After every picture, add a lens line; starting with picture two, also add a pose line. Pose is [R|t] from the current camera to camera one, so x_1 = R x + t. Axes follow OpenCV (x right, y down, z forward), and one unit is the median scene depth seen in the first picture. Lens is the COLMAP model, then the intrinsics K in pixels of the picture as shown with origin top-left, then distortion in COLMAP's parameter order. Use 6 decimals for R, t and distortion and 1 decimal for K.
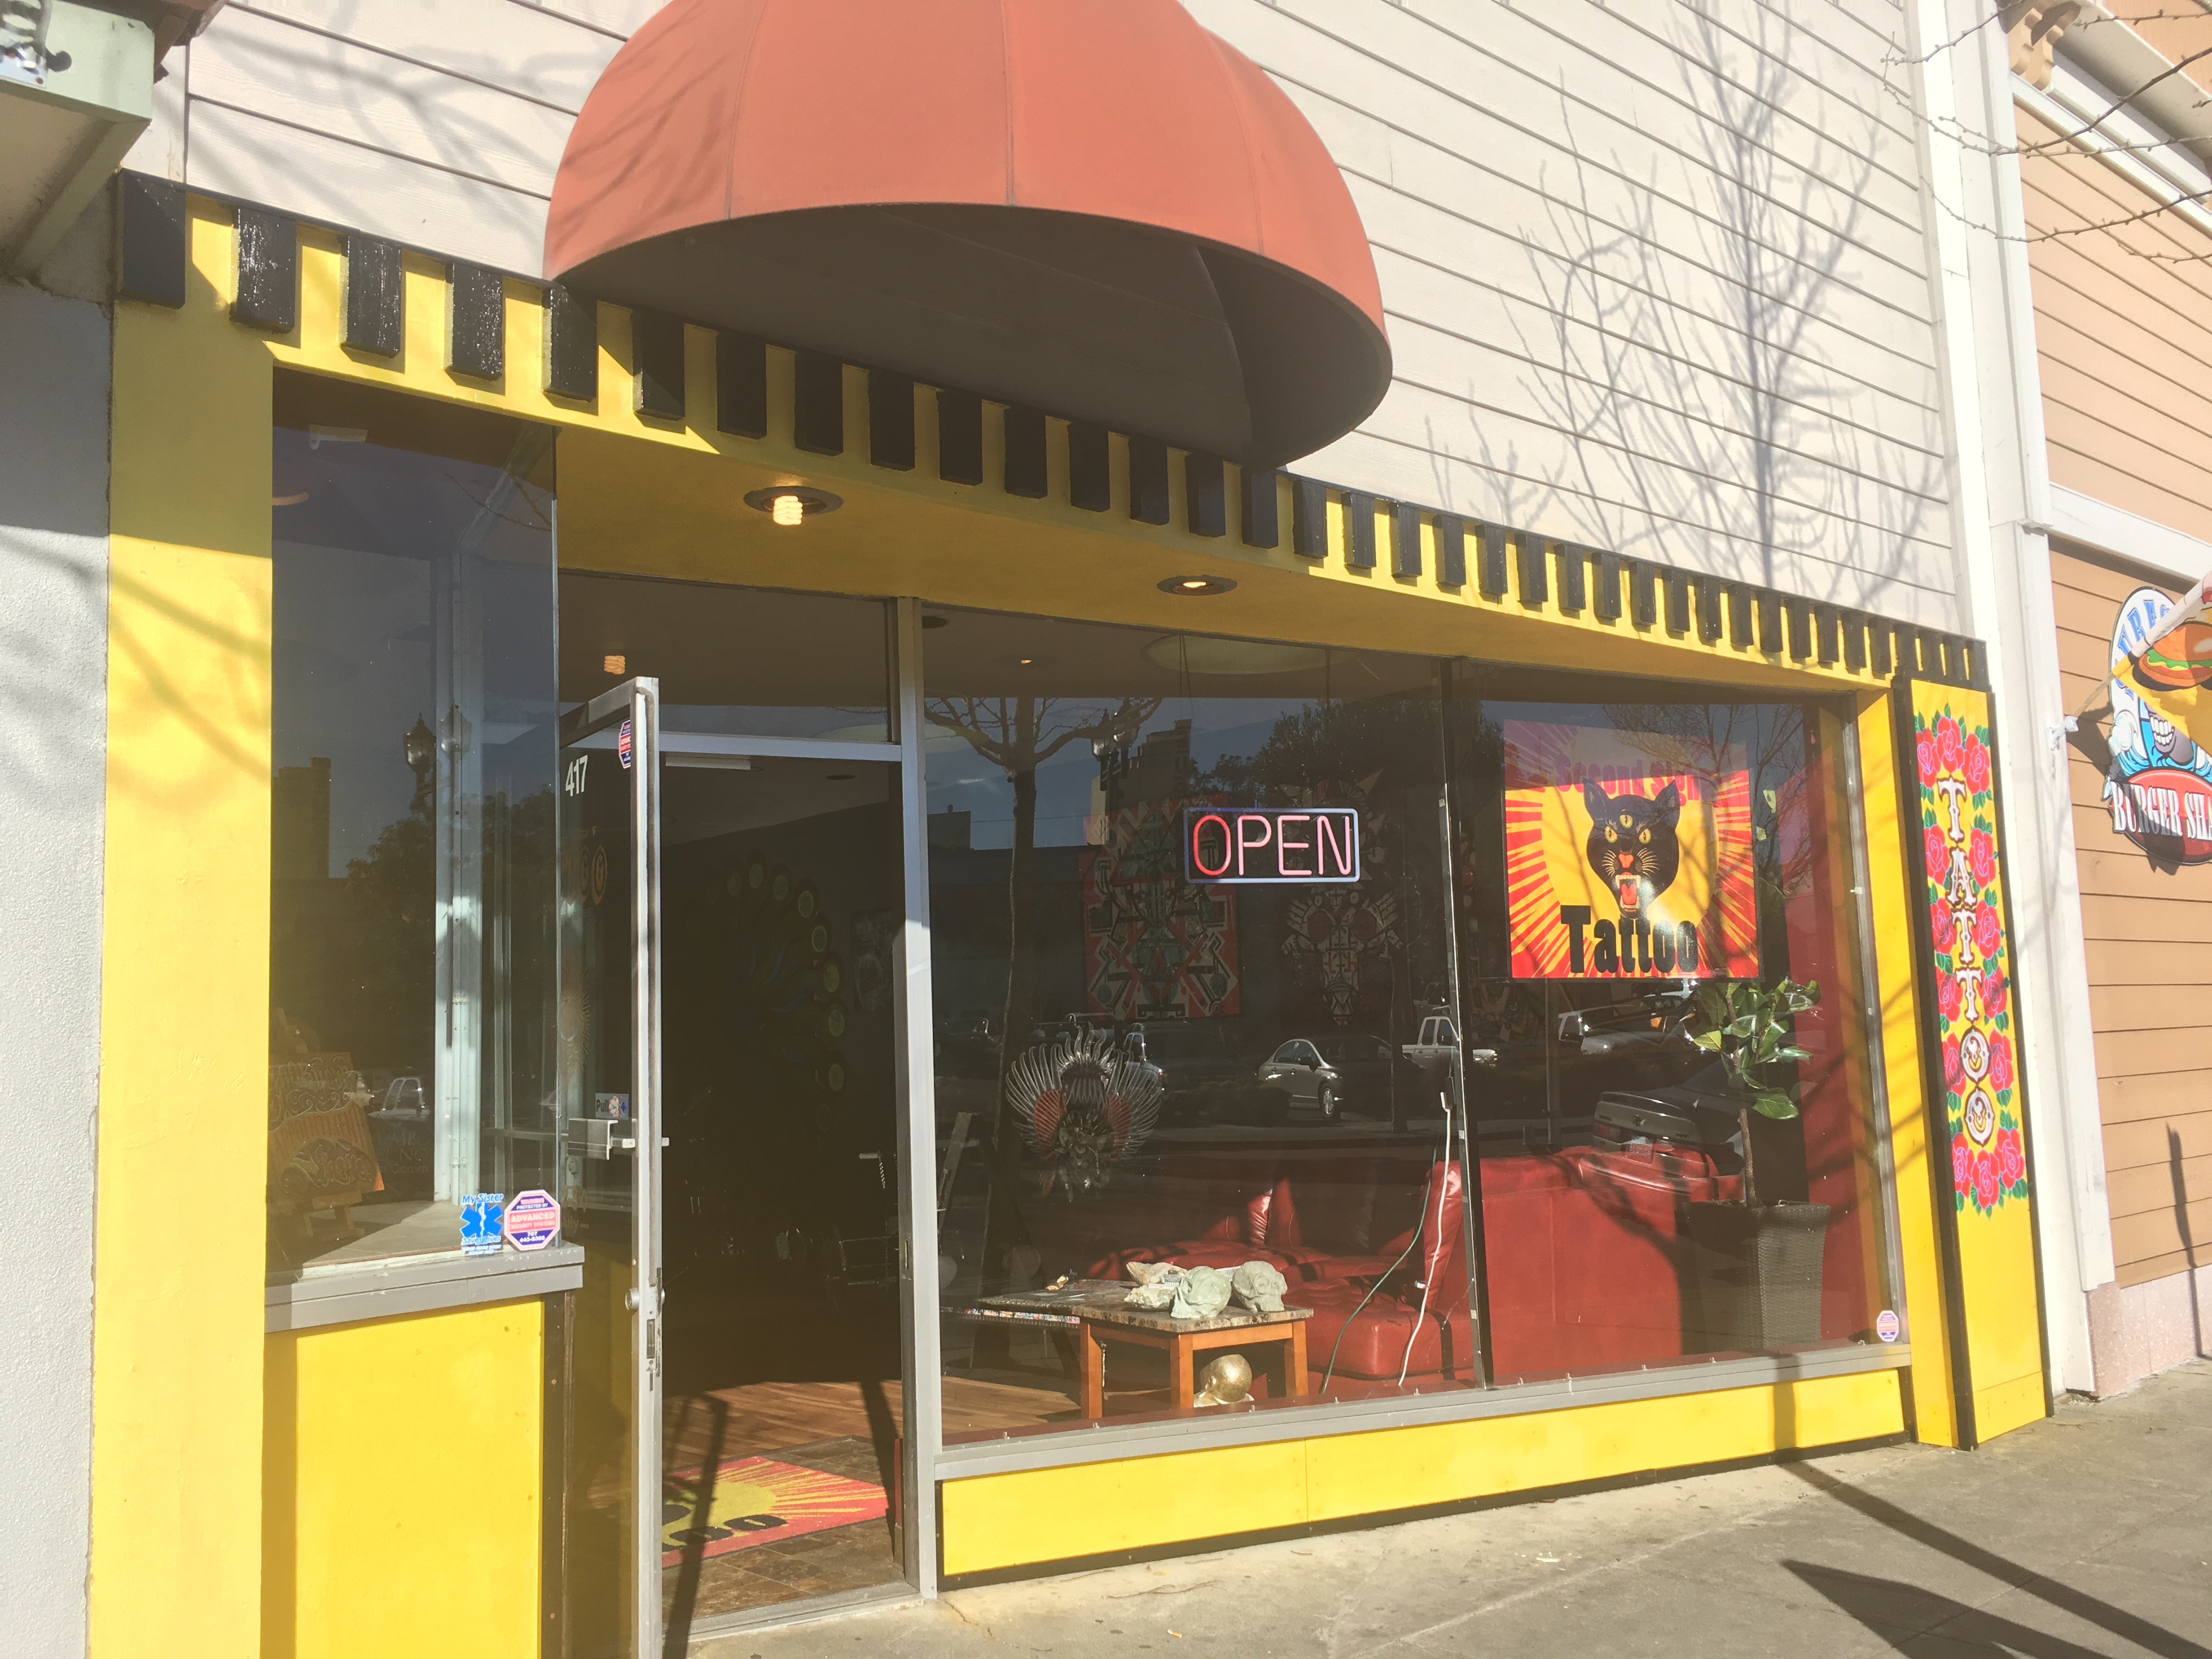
lens RADIAL K [[1849.0, 0, 1099.4], [0, 1849.0, 831.4], [0, 0, 1]] dist [0.043340, -0.001076]
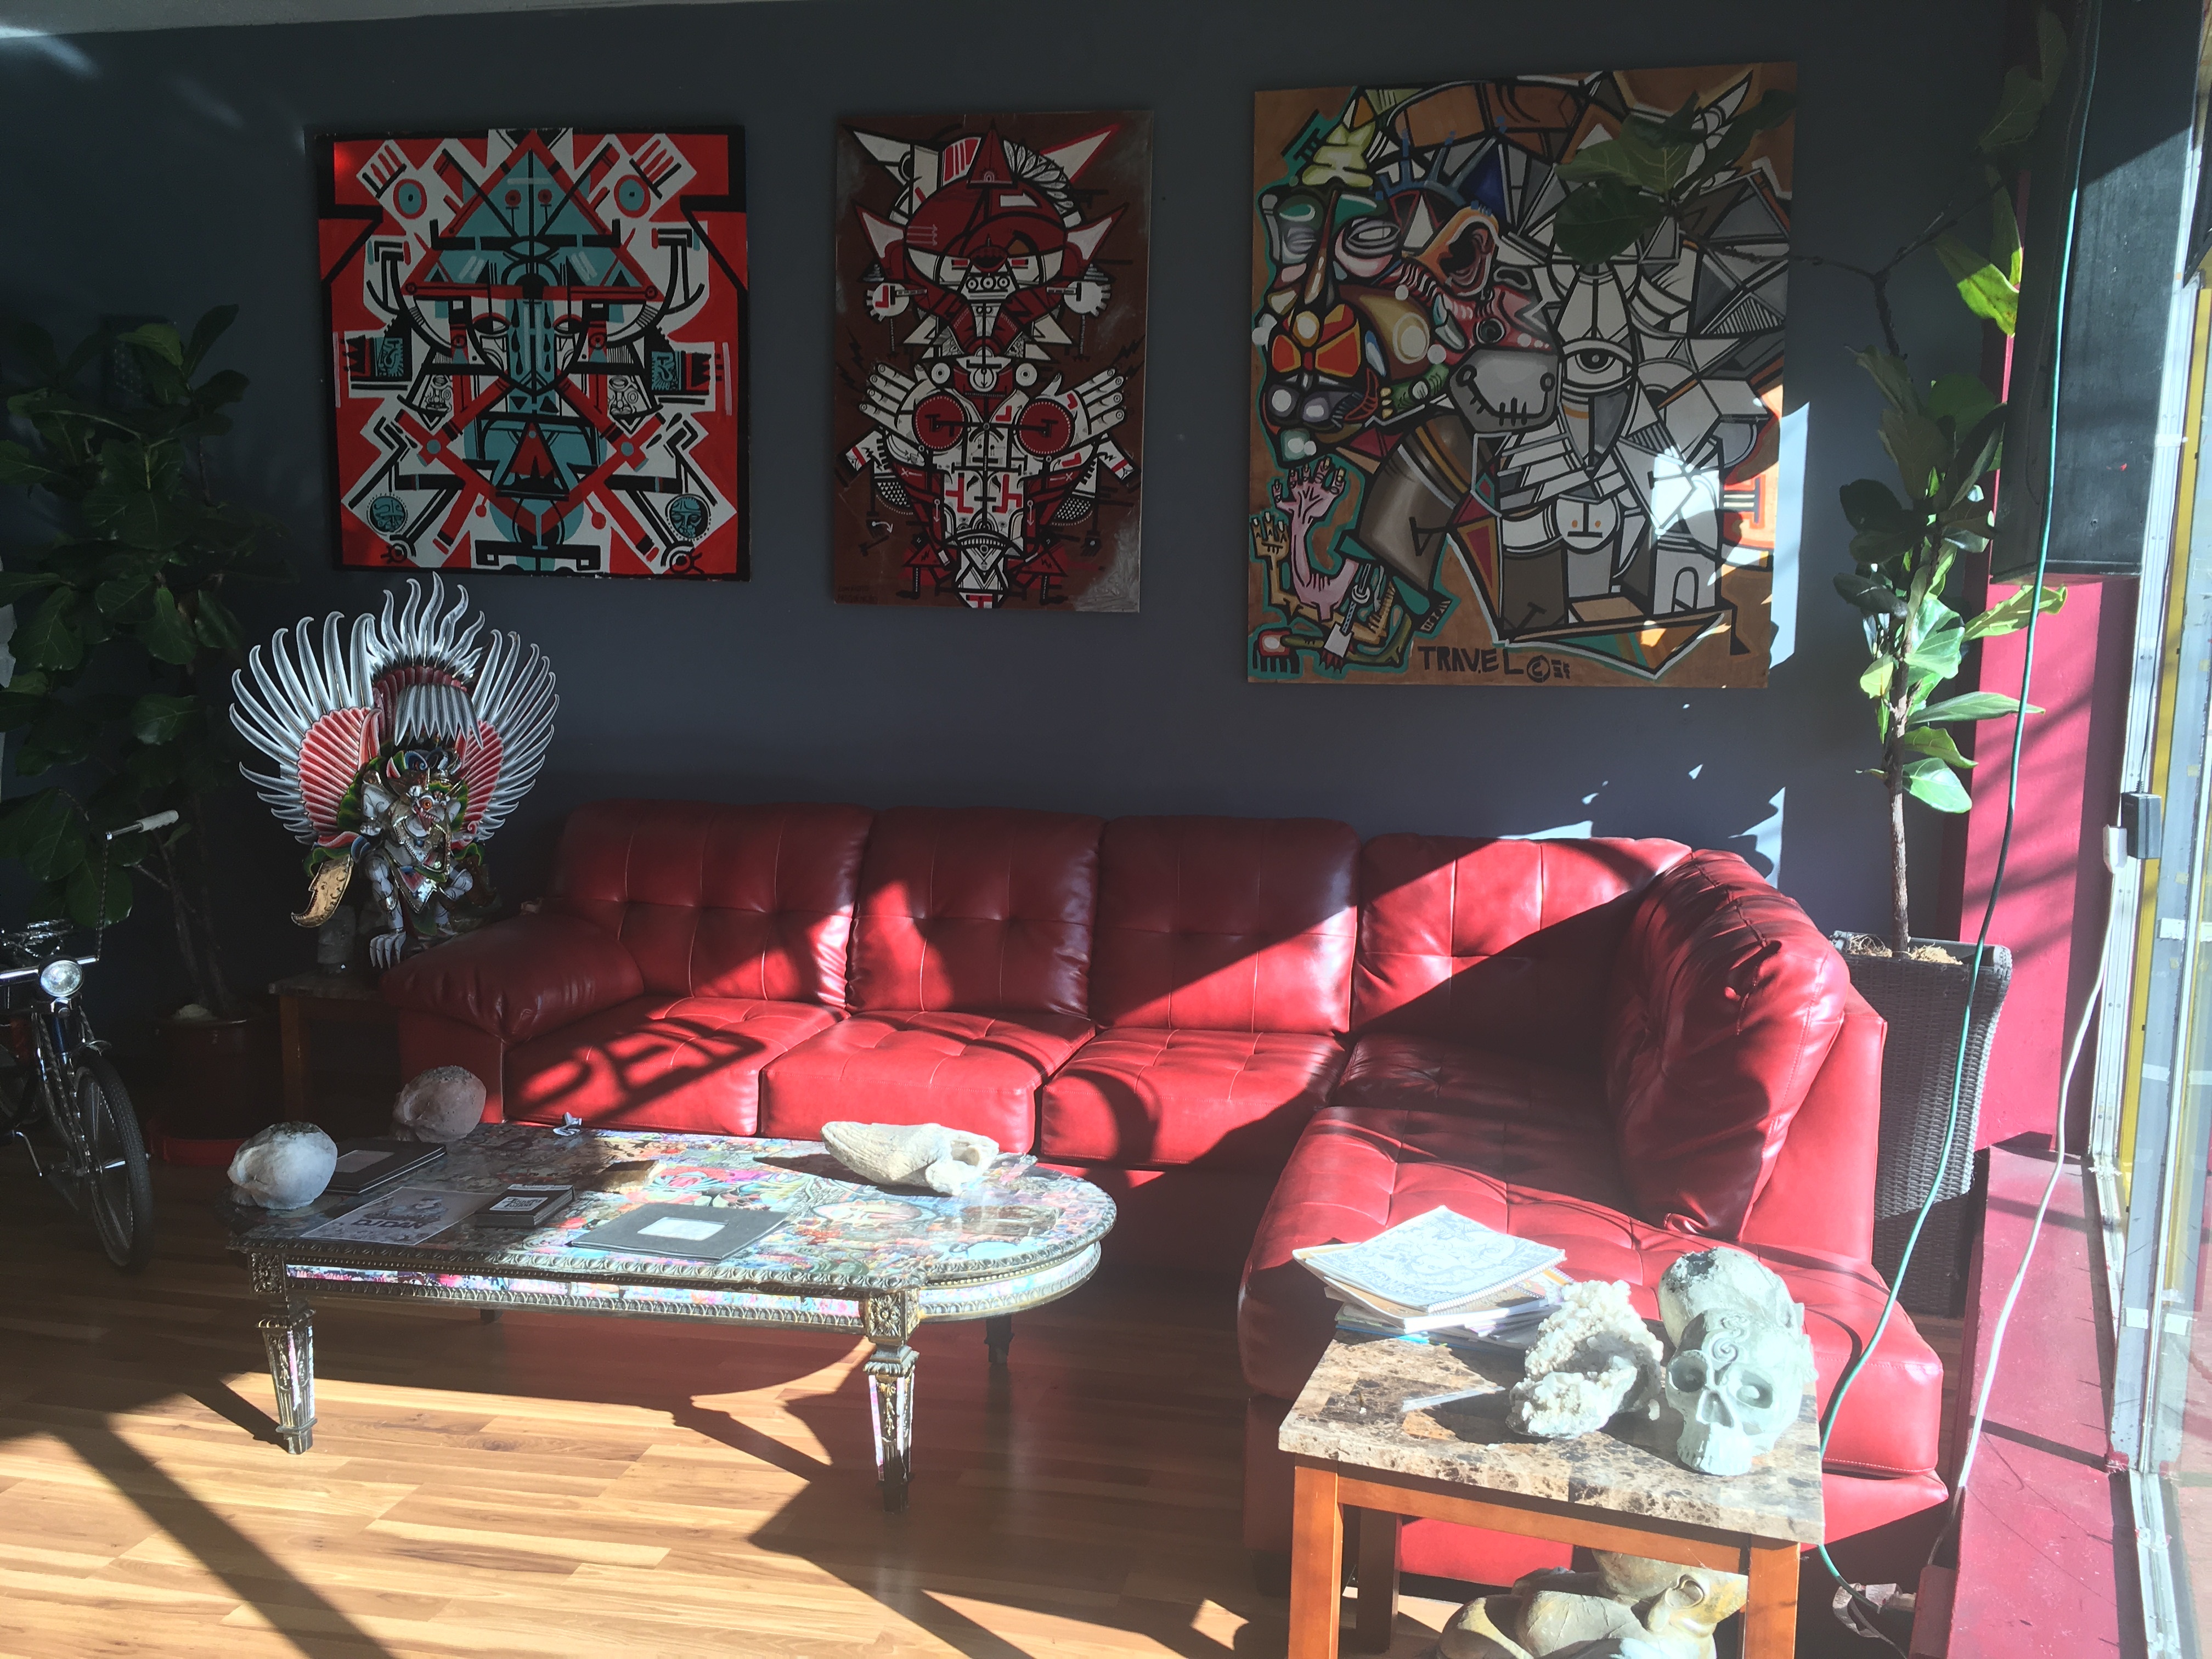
lens RADIAL K [[1849.0, 0, 1112.0], [0, 1849.0, 818.5], [0, 0, 1]] dist [0.043340, -0.001076]
pose [[0.796548, -0.024213, 0.604090, -0.159683], [-0.115380, 0.974744, 0.191210, 0.051534], [-0.593463, -0.222008, 0.773637, 0.494605]]
